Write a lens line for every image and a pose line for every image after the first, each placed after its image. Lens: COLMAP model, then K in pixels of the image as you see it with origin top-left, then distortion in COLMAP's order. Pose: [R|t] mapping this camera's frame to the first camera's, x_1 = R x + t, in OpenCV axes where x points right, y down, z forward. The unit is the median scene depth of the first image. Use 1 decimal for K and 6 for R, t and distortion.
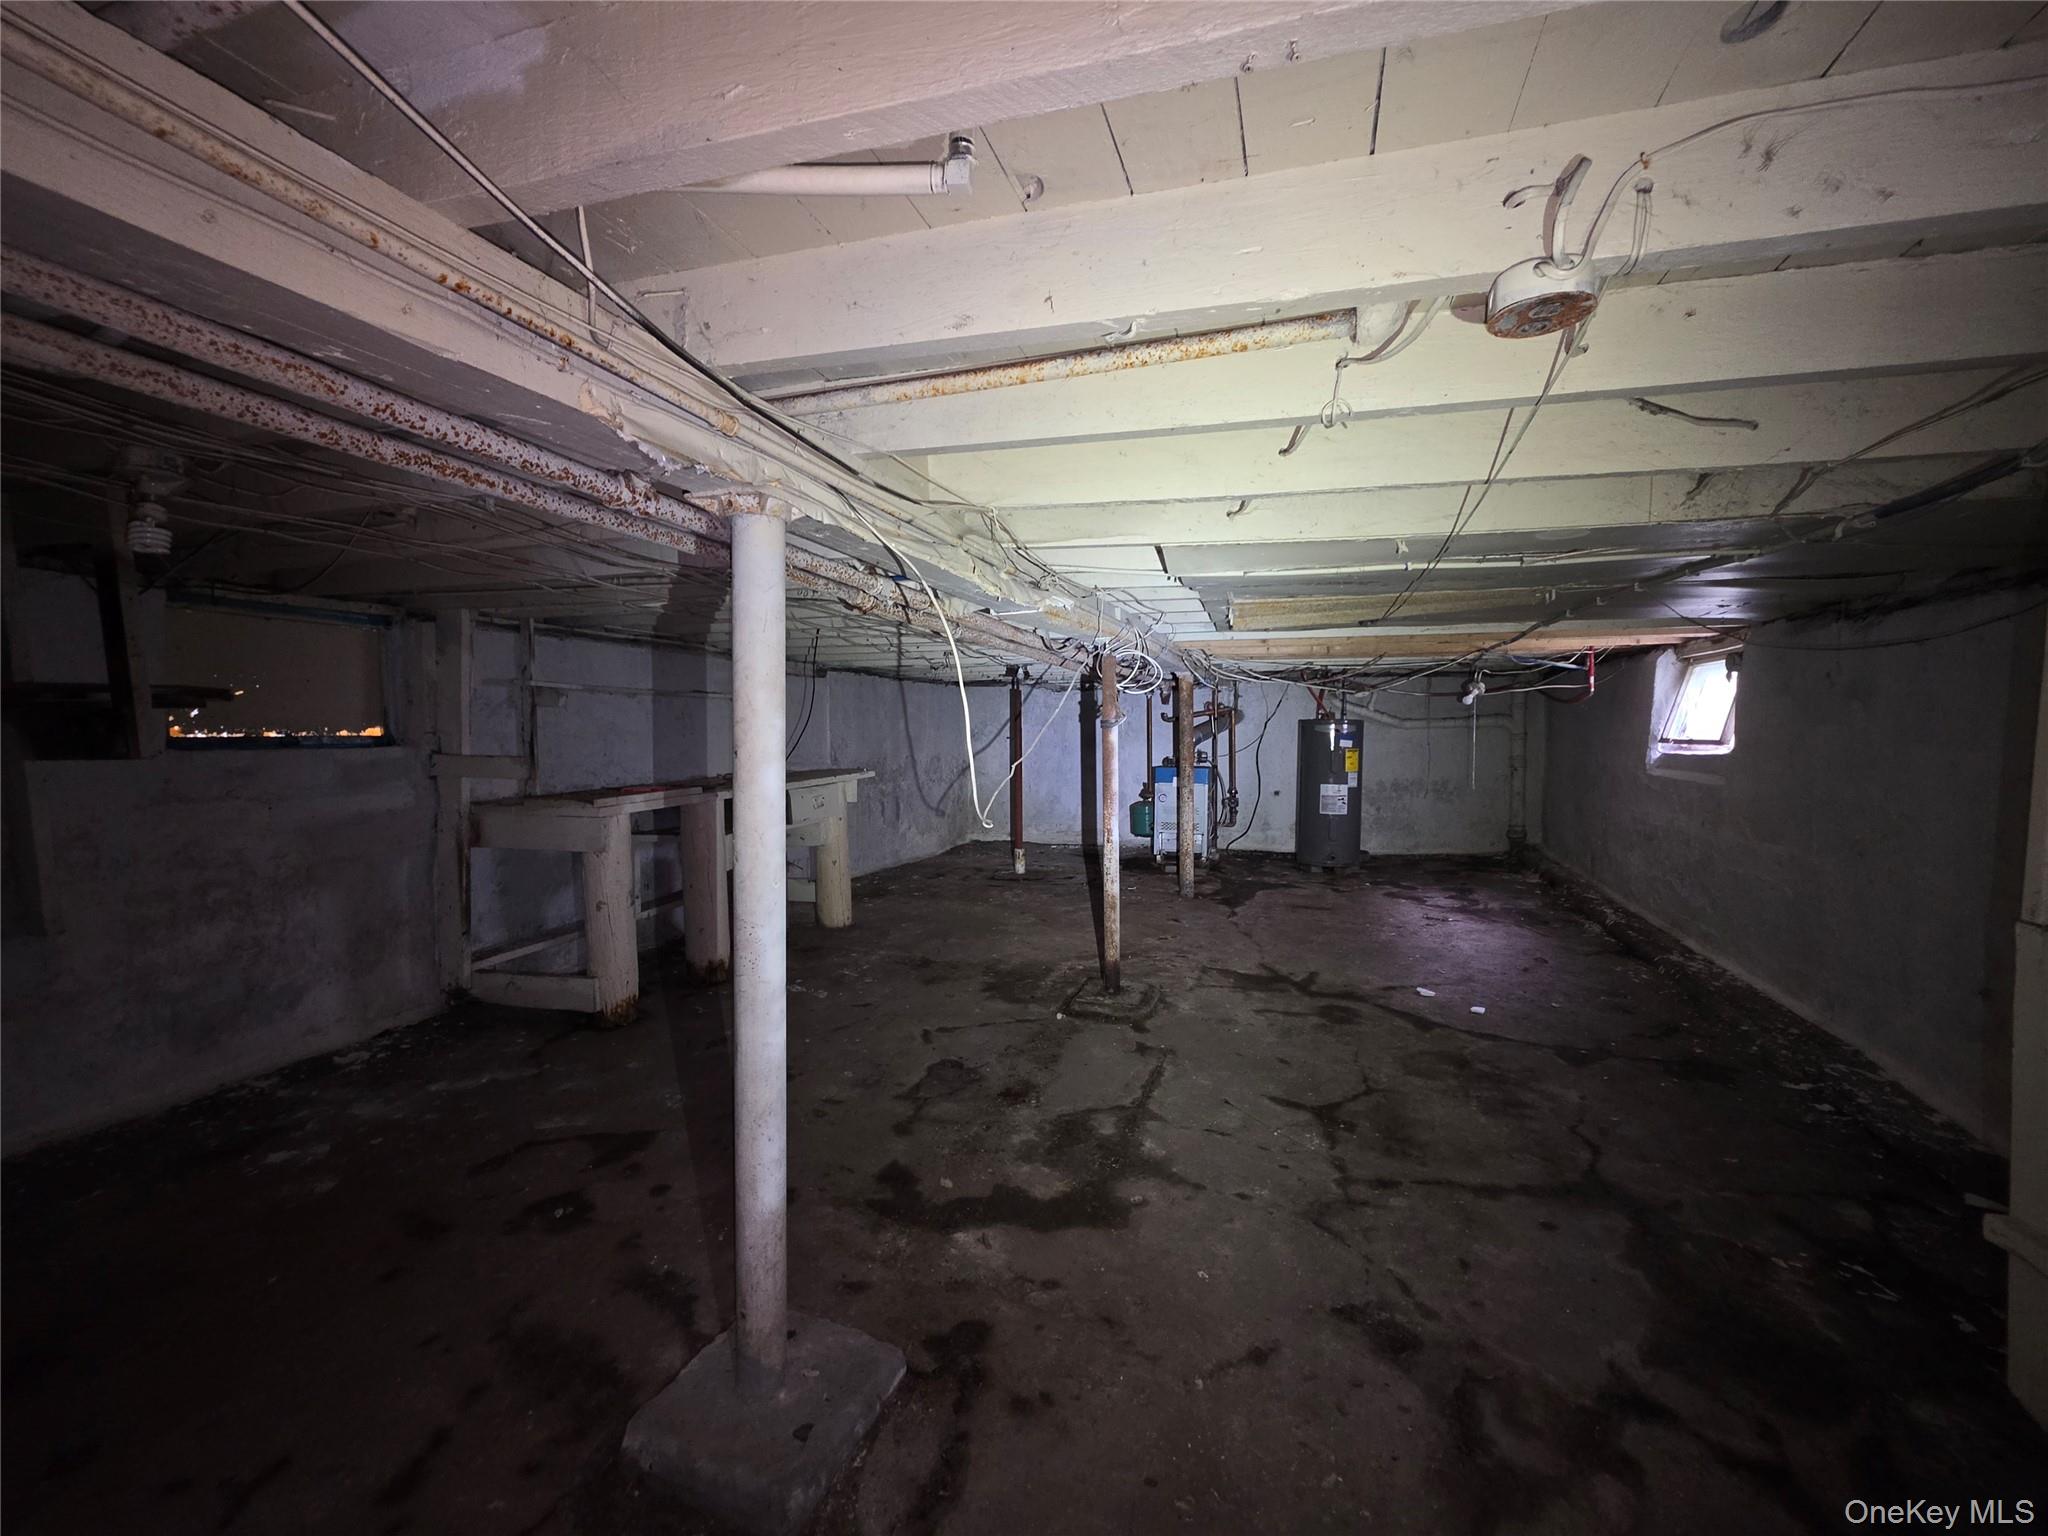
lens RADIAL K [[824.2, 0, 1018.8], [0, 824.2, 768.9], [0, 0, 1]] dist [-0.002607, 0.000614]
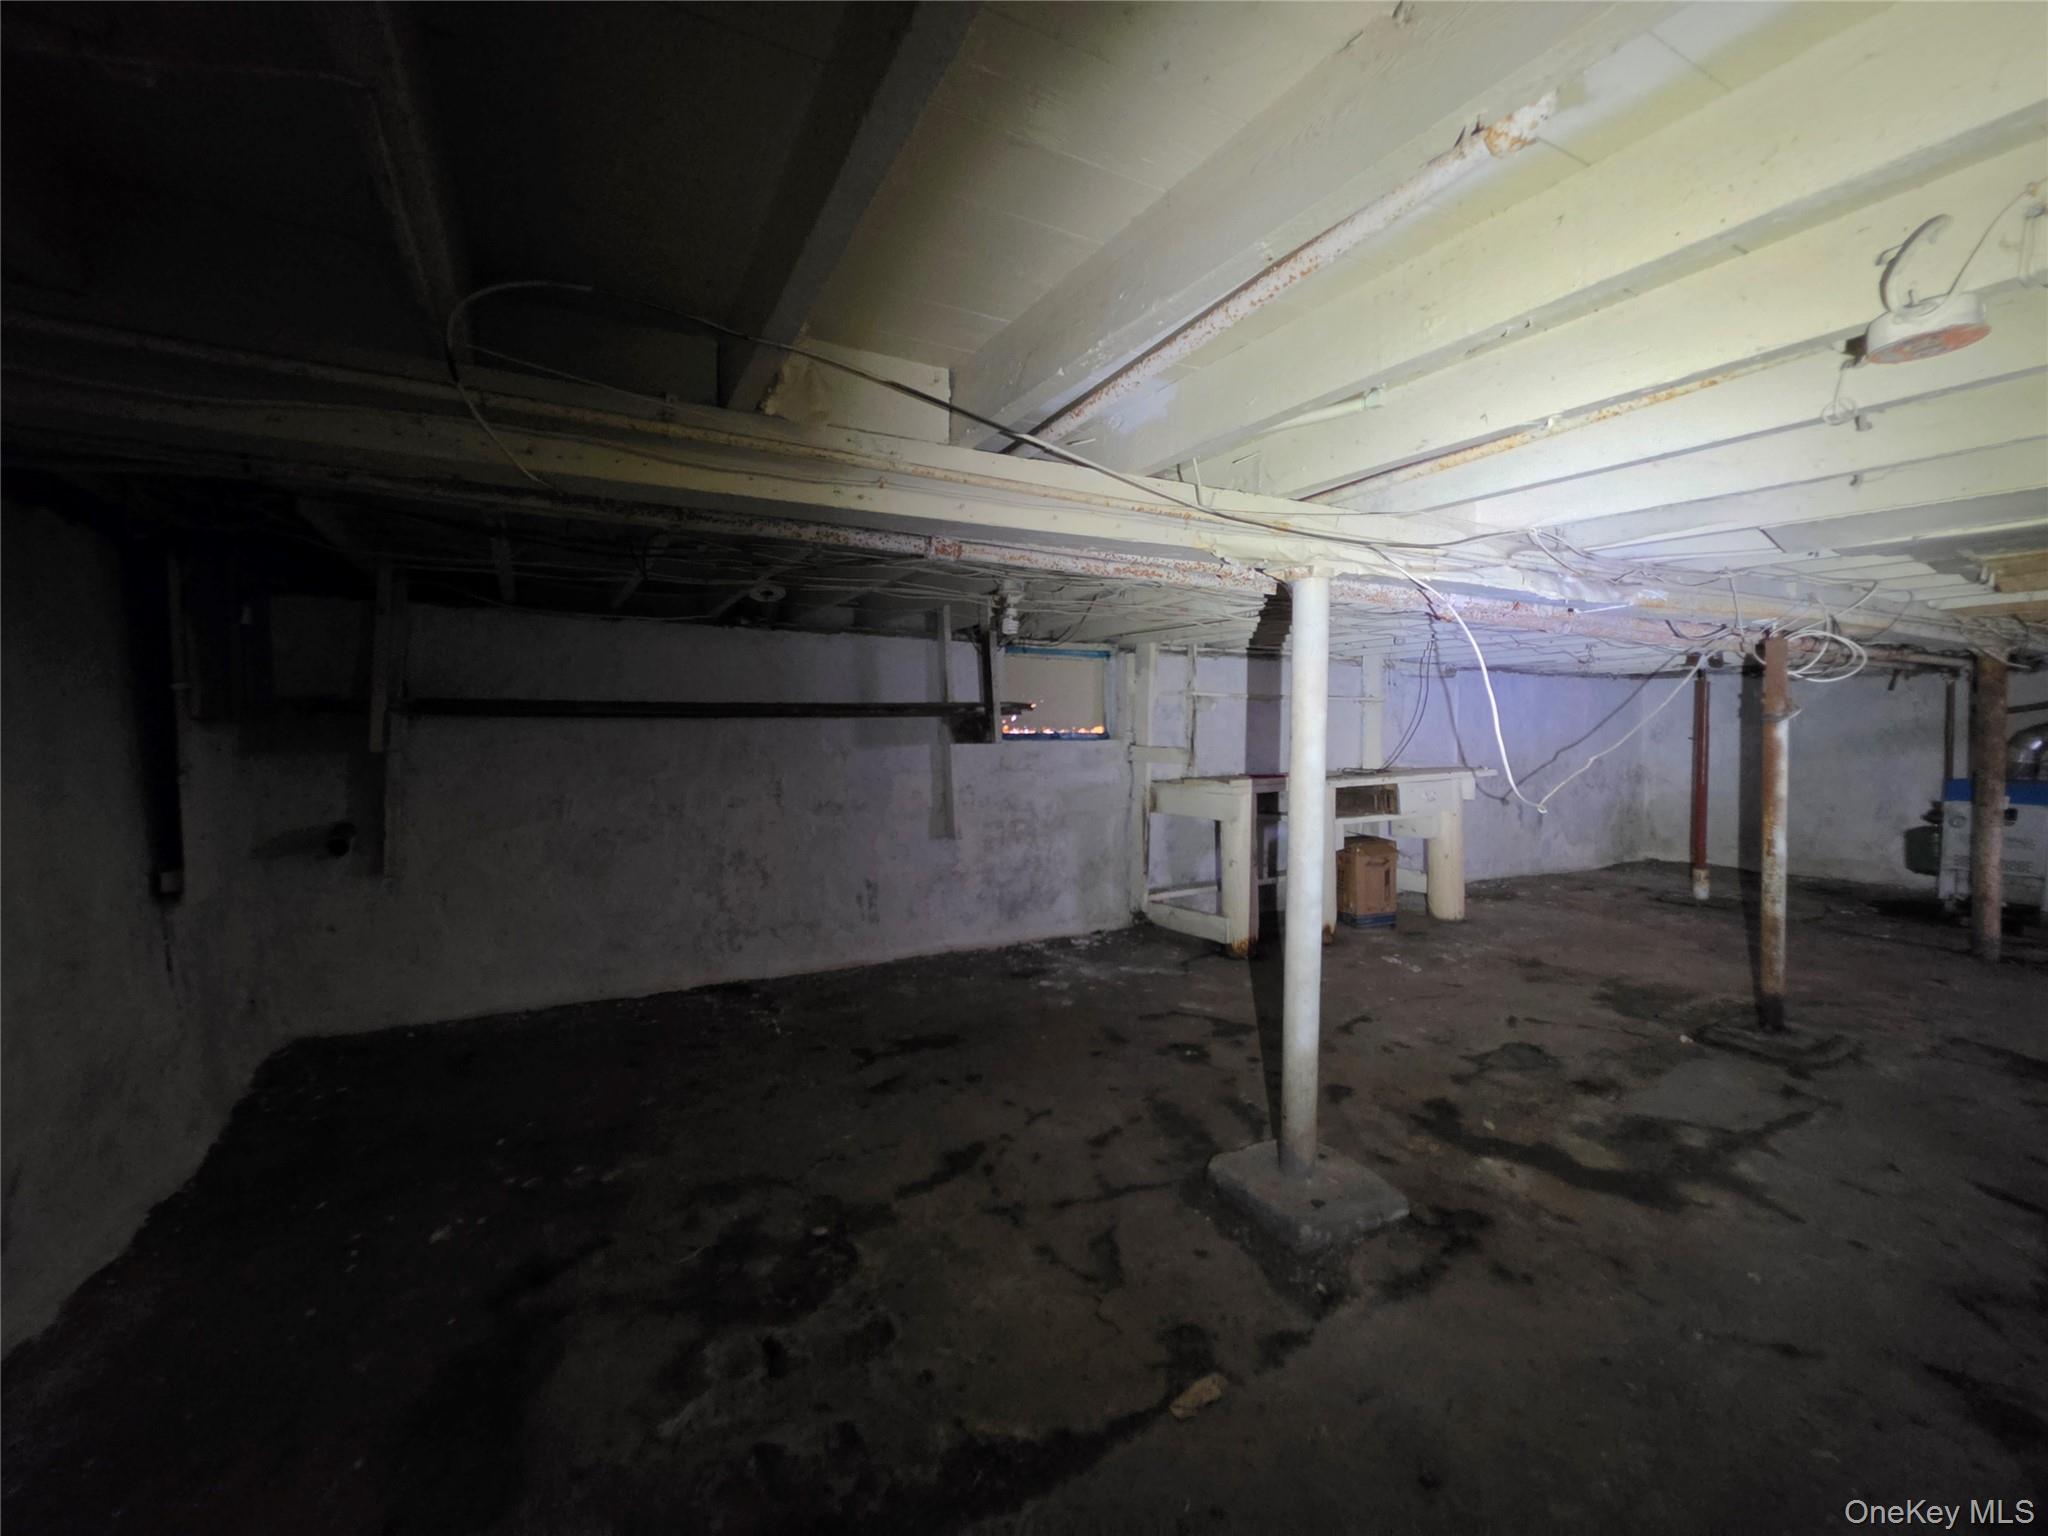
lens RADIAL K [[824.2, 0, 1023.3], [0, 824.2, 762.3], [0, 0, 1]] dist [-0.002607, 0.000614]
pose [[0.729463, 0.023367, -0.683621, 0.174221], [-0.031342, 0.999508, 0.000720, 0.021678], [0.683302, 0.020901, 0.729837, -0.227296]]
